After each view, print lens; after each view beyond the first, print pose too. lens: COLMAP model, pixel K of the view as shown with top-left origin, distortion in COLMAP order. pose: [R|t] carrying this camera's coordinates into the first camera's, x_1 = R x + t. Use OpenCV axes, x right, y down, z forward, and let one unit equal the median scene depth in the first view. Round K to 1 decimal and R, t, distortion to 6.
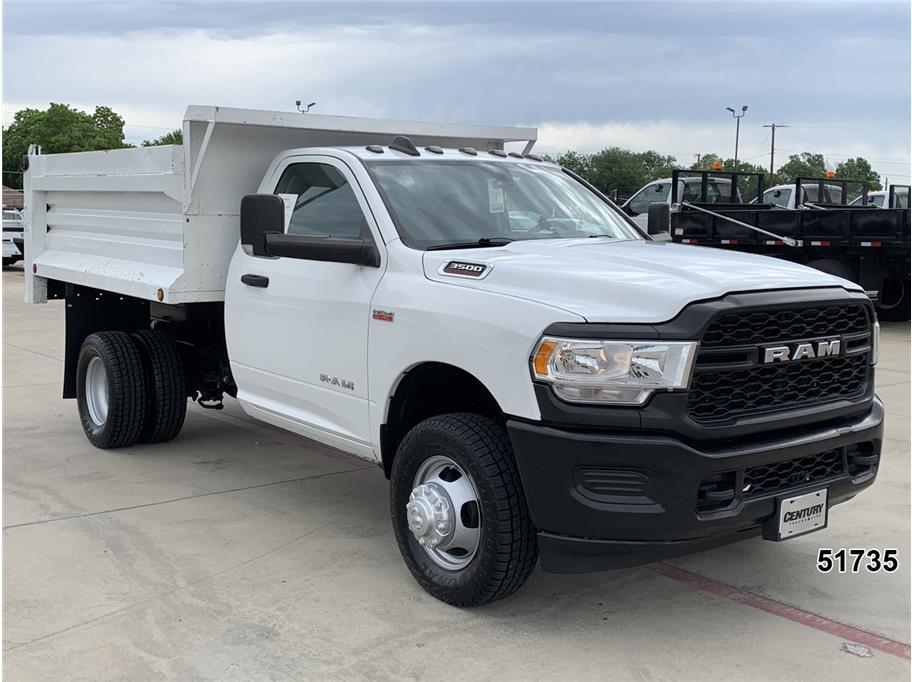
lens RADIAL K [[1024.0, 0, 456.0], [0, 1024.0, 341.0], [0, 0, 1]] dist [0.104596, -0.042104]
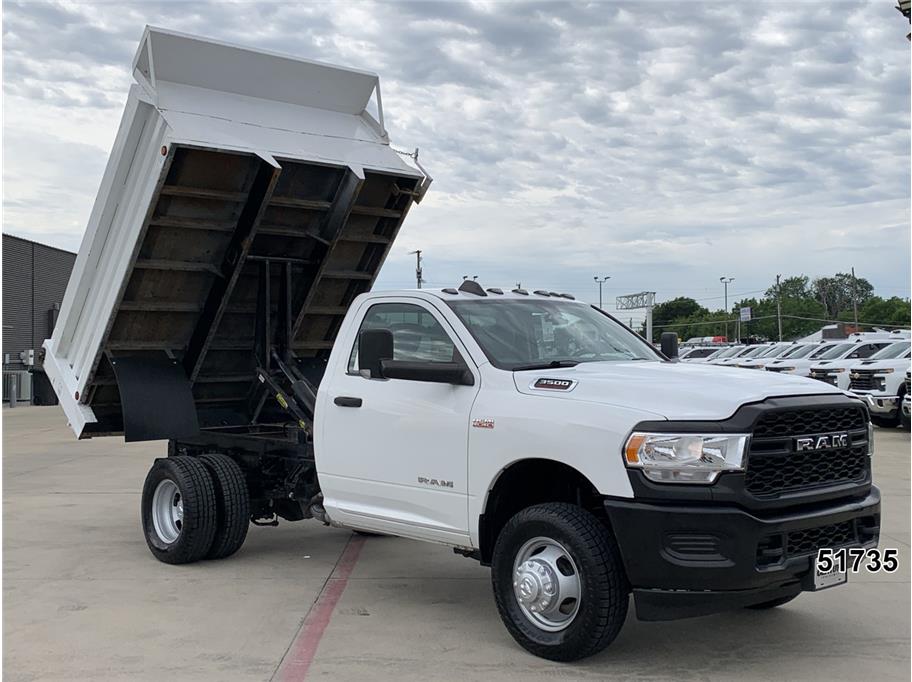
lens RADIAL K [[1089.0, 0, 456.0], [0, 1089.0, 341.0], [0, 0, 1]] dist [0.029512, 0.015097]
pose [[0.996956, -0.012340, 0.076979, -0.227235], [0.022561, 0.990811, -0.133357, 0.056251], [-0.074626, 0.134688, 0.988074, -0.339166]]
